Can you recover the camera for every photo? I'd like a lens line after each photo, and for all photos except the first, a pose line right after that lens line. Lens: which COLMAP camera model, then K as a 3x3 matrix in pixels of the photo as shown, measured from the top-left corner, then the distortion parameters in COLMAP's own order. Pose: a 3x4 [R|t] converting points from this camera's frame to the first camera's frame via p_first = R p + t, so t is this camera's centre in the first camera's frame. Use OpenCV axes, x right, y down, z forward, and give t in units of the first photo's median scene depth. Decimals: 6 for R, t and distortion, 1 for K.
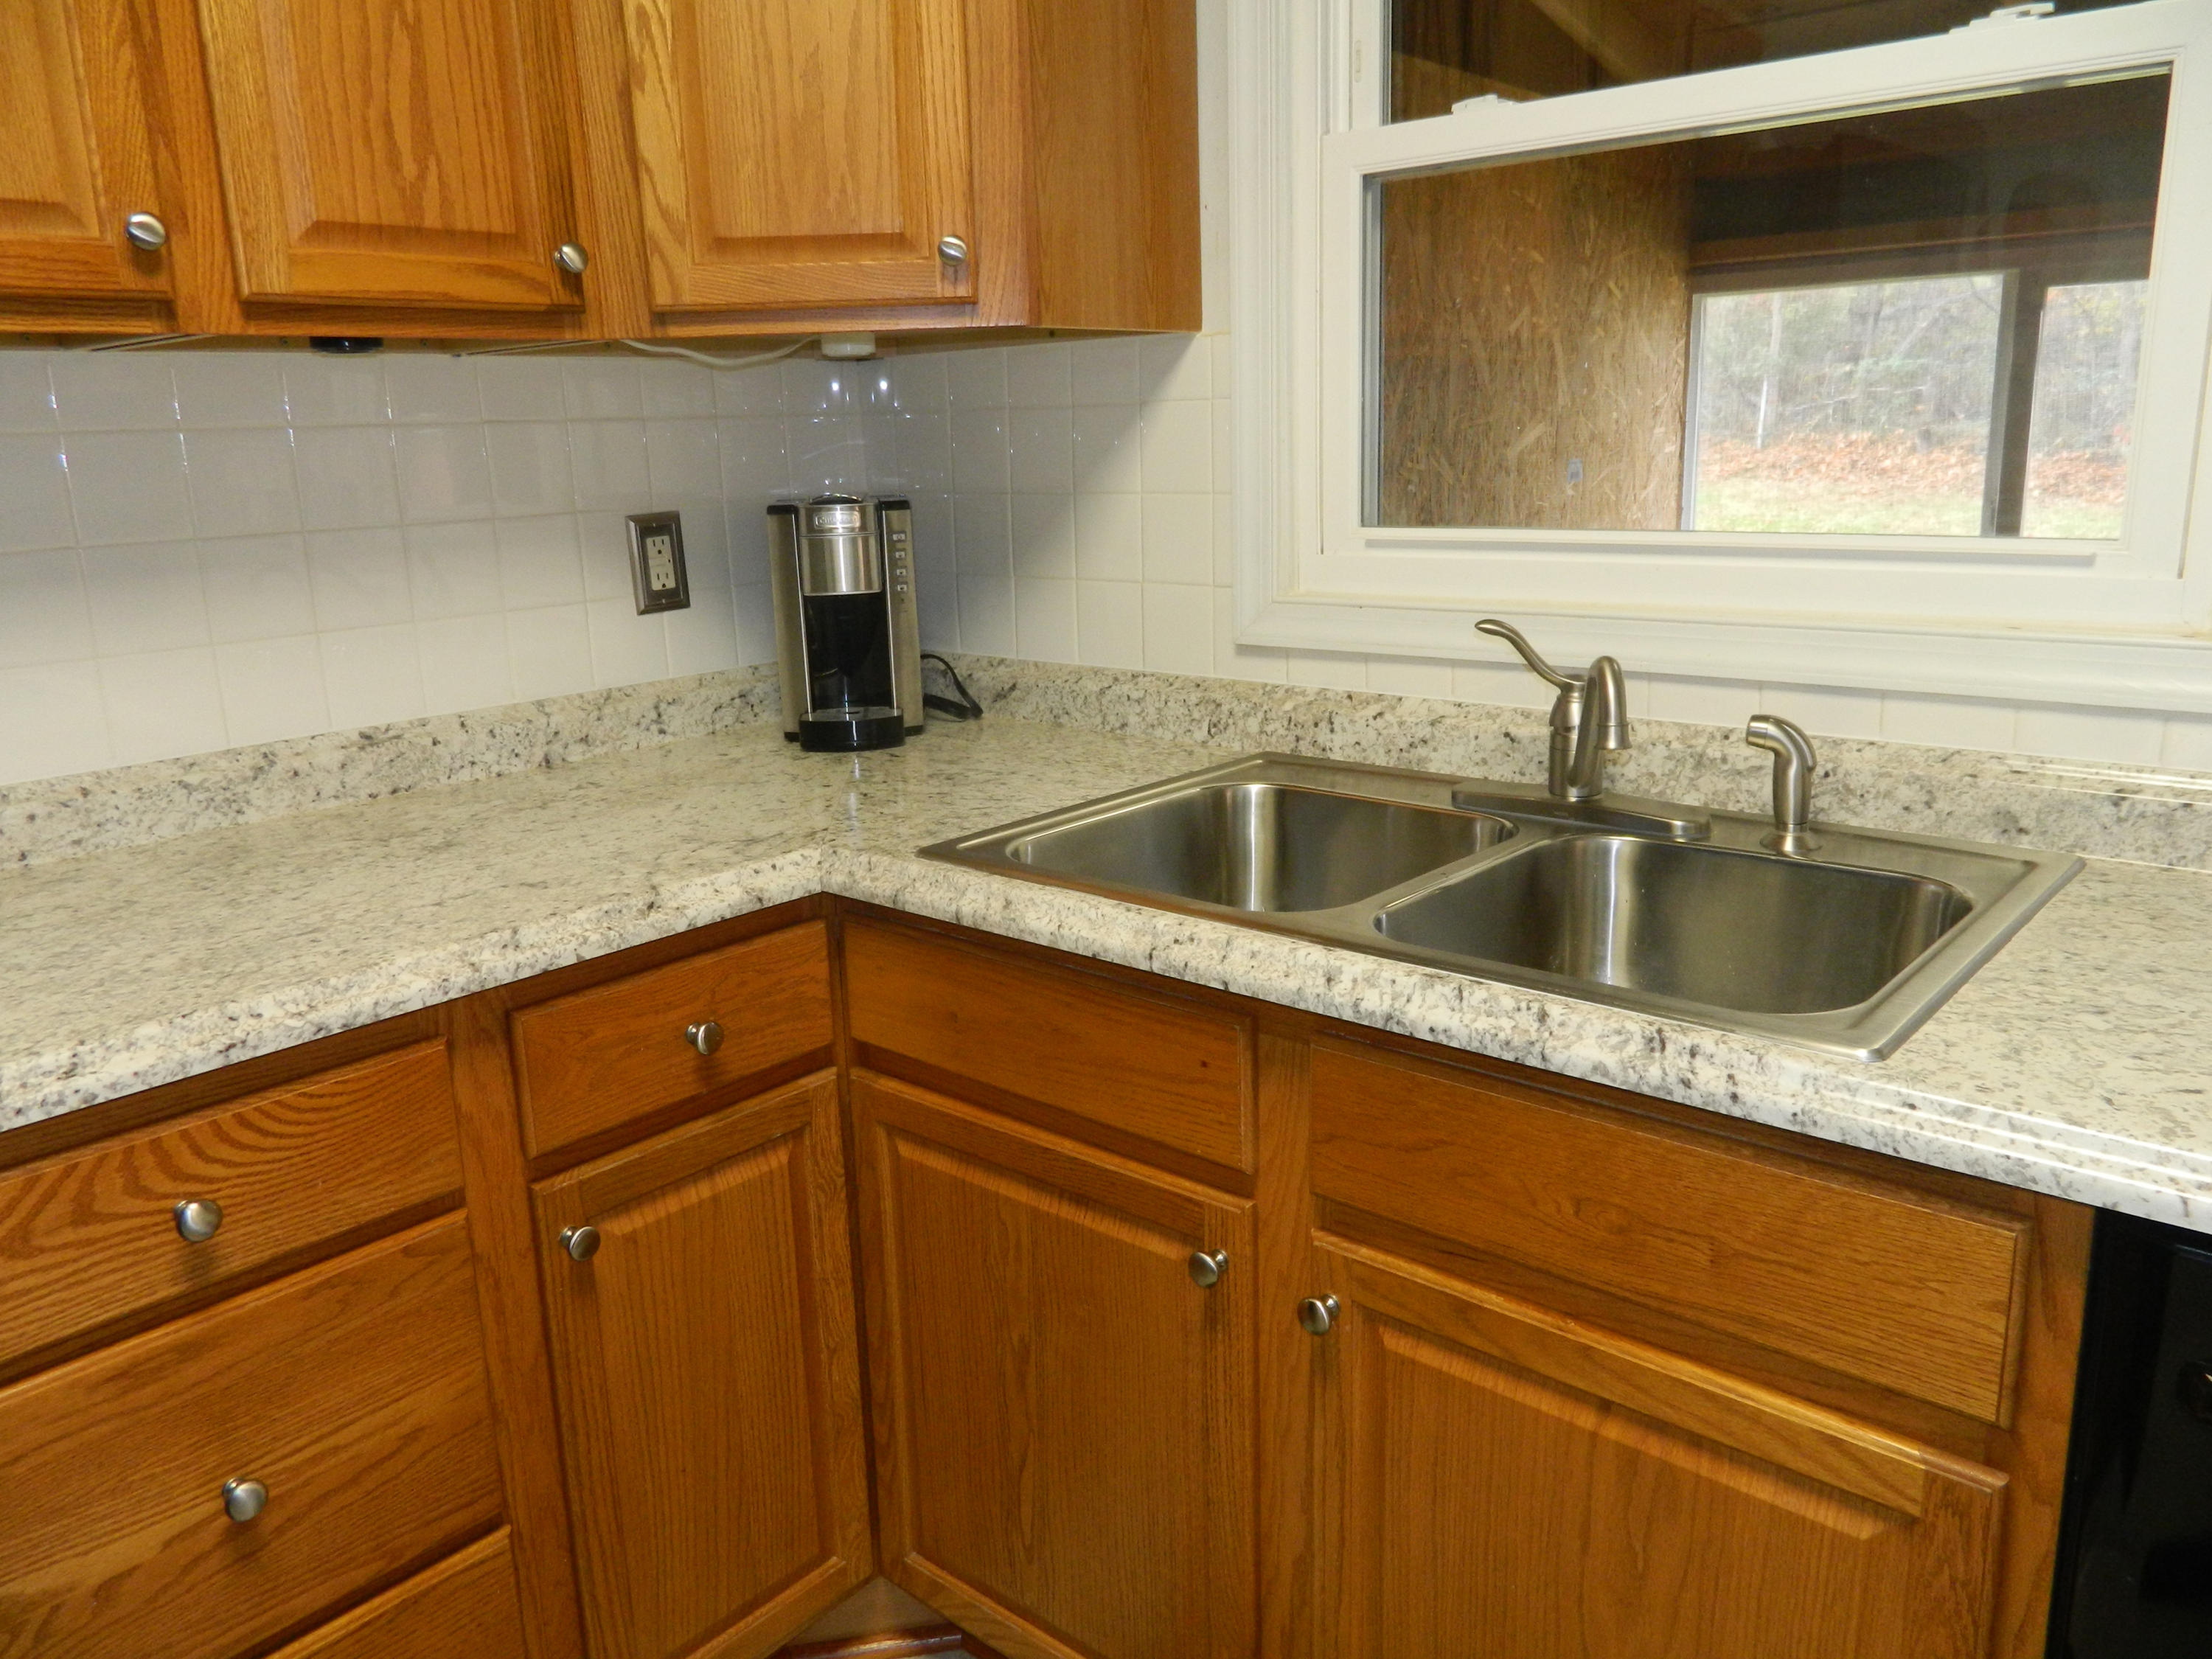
lens RADIAL K [[1646.7, 0, 1108.6], [0, 1646.7, 822.3], [0, 0, 1]] dist [-0.003521, -0.002668]
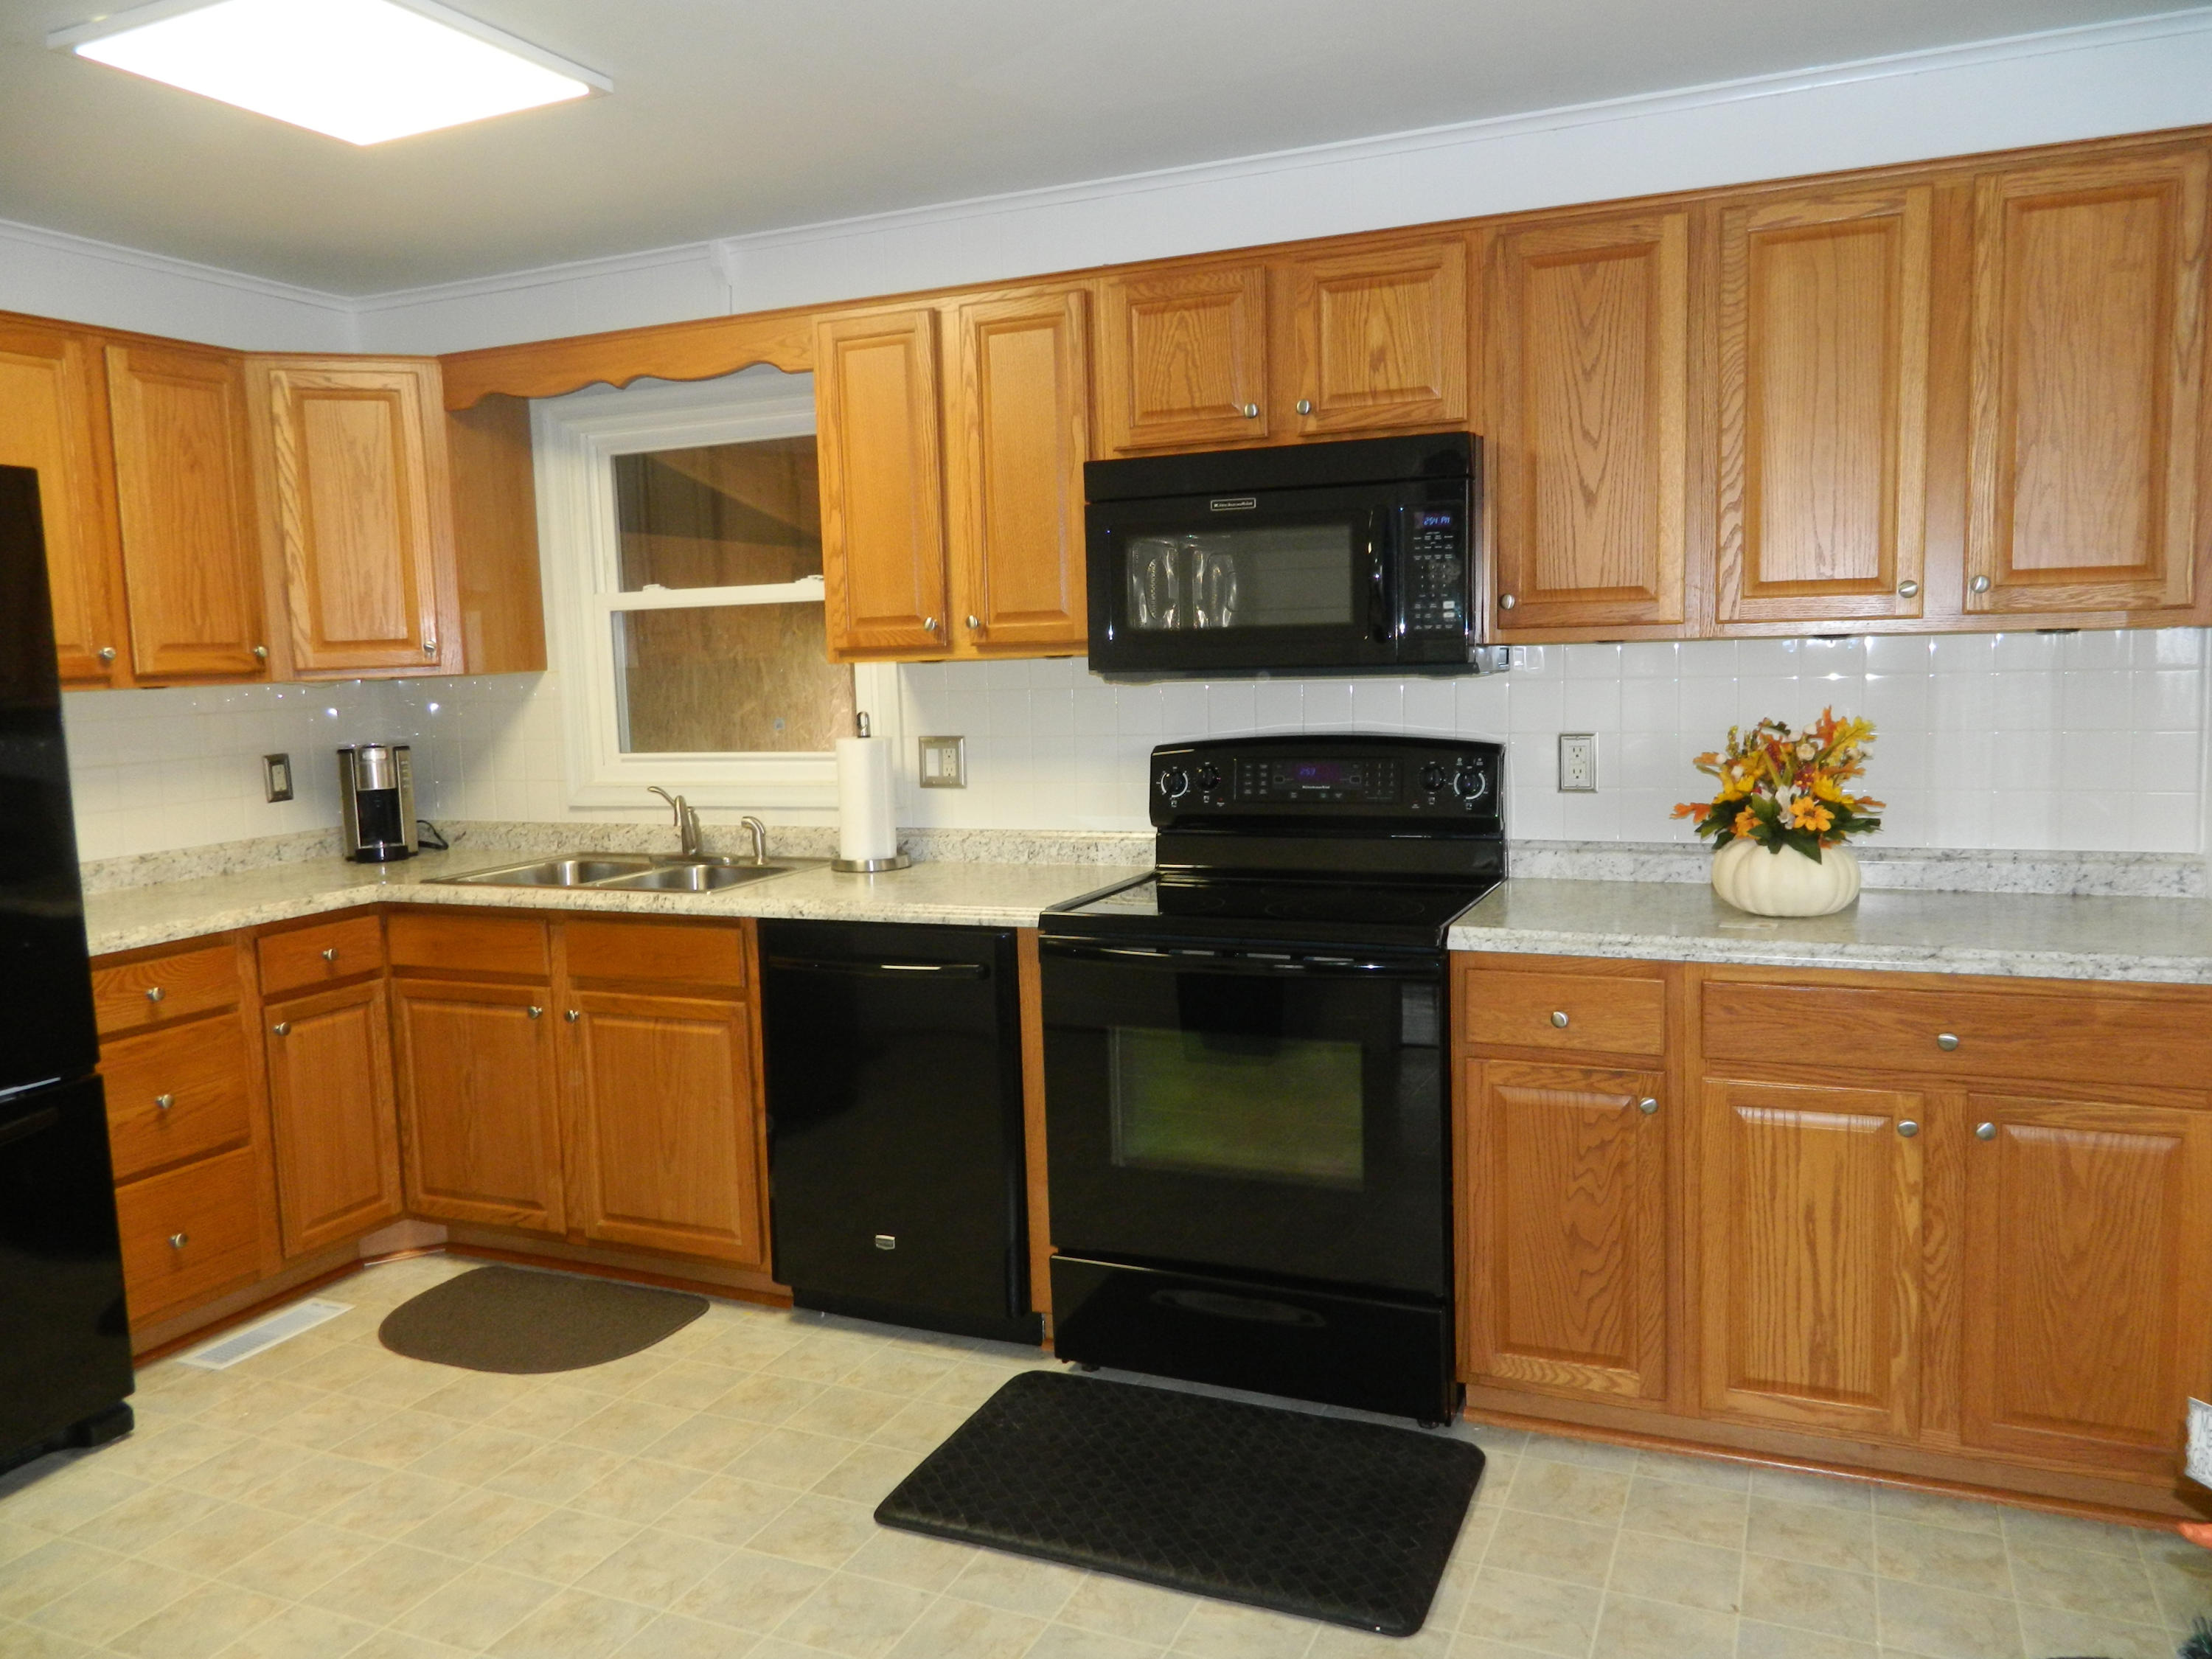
lens RADIAL K [[1634.1, 0, 1099.1], [0, 1634.1, 812.8], [0, 0, 1]] dist [0.003408, -0.001054]
pose [[0.956159, -0.030878, 0.291215, 0.143434], [0.072709, 0.988319, -0.133936, 0.301480], [-0.283677, 0.149238, 0.947236, -1.573545]]
